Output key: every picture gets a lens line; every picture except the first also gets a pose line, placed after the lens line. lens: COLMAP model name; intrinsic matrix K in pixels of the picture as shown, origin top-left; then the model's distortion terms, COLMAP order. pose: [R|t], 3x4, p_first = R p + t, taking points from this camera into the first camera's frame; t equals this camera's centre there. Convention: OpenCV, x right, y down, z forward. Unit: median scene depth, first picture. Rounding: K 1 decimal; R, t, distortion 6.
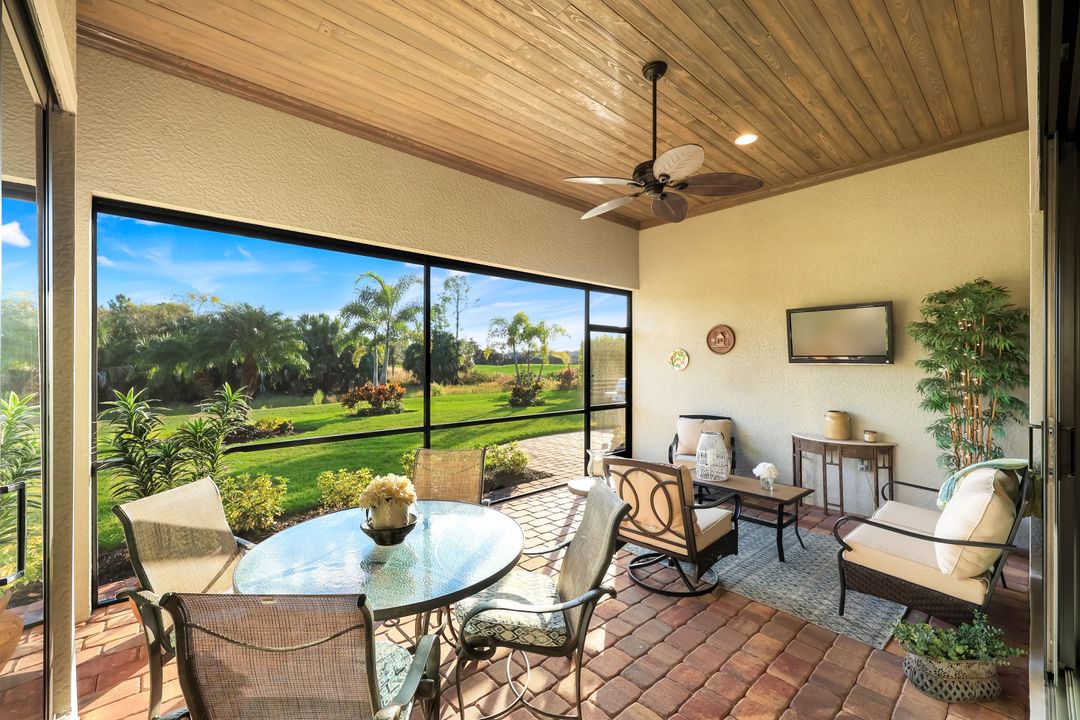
lens RADIAL K [[443.5, 0, 535.5], [0, 443.5, 359.2], [0, 0, 1]] dist [0.000001, 0.000149]
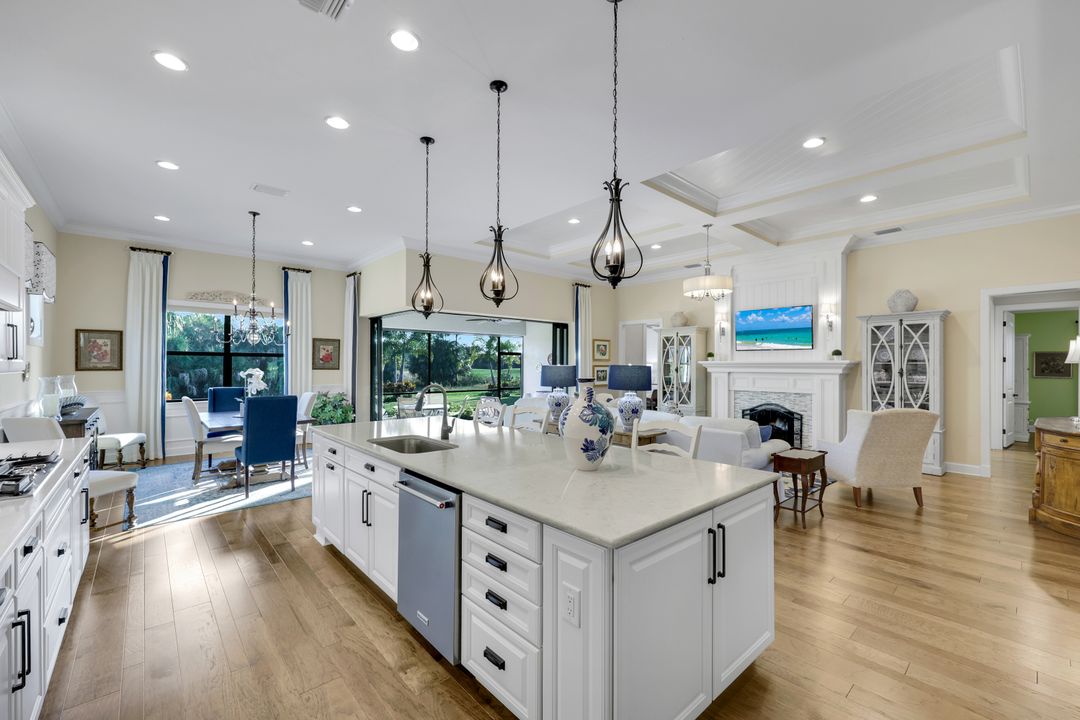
lens RADIAL K [[447.0, 0, 536.1], [0, 447.0, 365.5], [0, 0, 1]] dist [-0.000689, -0.000058]
pose [[0.999956, 0.006052, -0.007225, 0.072467], [-0.006019, 0.999971, 0.004590, -0.005361], [0.007252, -0.004546, 0.999963, -0.289822]]
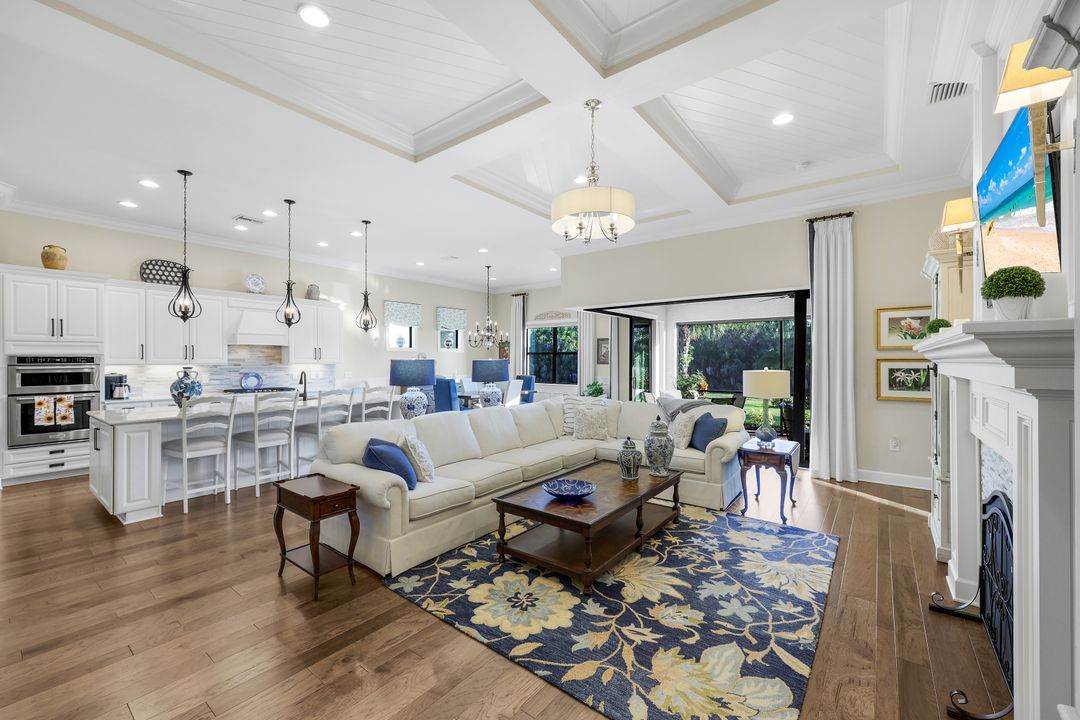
lens RADIAL K [[440.8, 0, 539.2], [0, 440.8, 358.7], [0, 0, 1]] dist [-0.004100, 0.000128]
pose [[0.179523, -0.002882, -0.983750, 0.280153], [0.005275, 0.999984, -0.001967, -0.004518], [0.983740, -0.004836, 0.179535, -0.096486]]
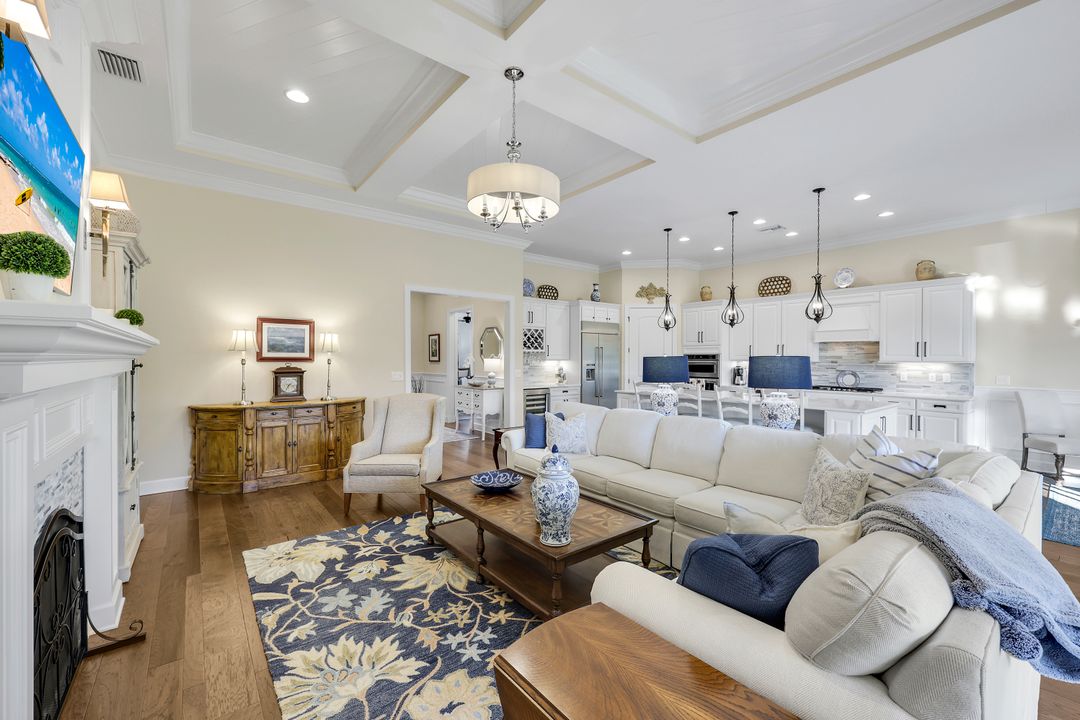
lens RADIAL K [[440.8, 0, 539.2], [0, 440.8, 358.7], [0, 0, 1]] dist [-0.004100, 0.000128]
pose [[-0.998062, -0.002139, 0.062184, 0.145332], [-0.002139, 0.999998, 0.000076, -0.003963], [-0.062184, -0.000057, -0.998065, 0.055100]]
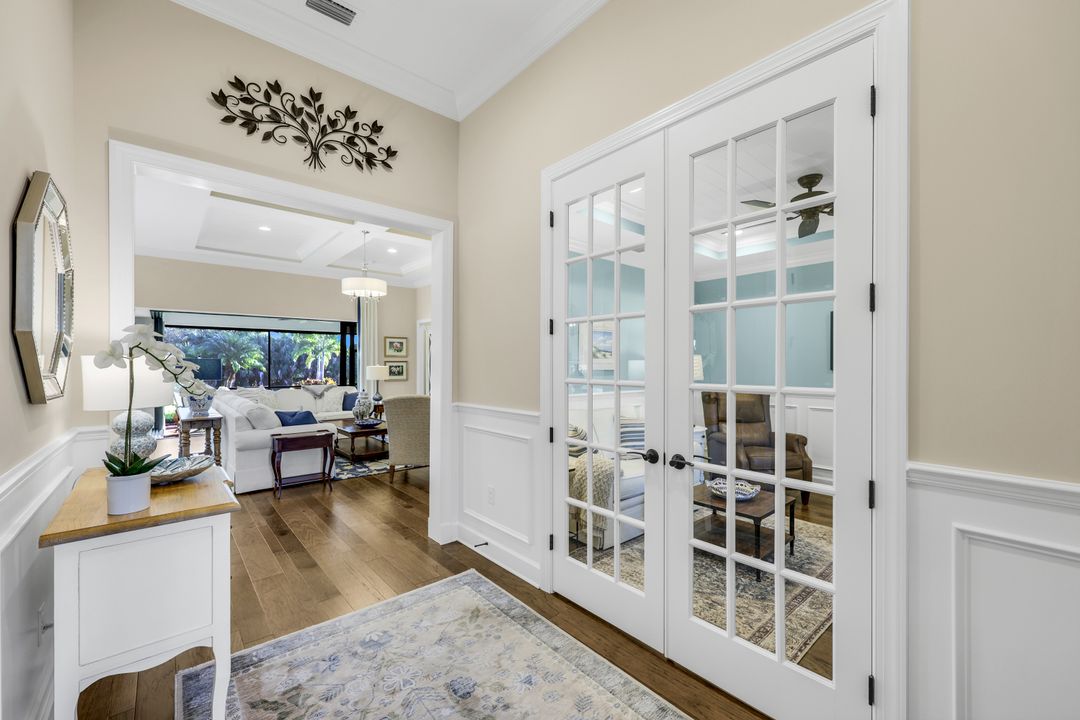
lens RADIAL K [[437.1, 0, 537.3], [0, 437.1, 363.8], [0, 0, 1]] dist [0.001303, 0.000269]
pose [[0.999685, 0.004034, -0.024781, 0.264024], [-0.003959, 0.999987, 0.003096, -0.003369], [0.024793, -0.002997, 0.999688, -0.304902]]
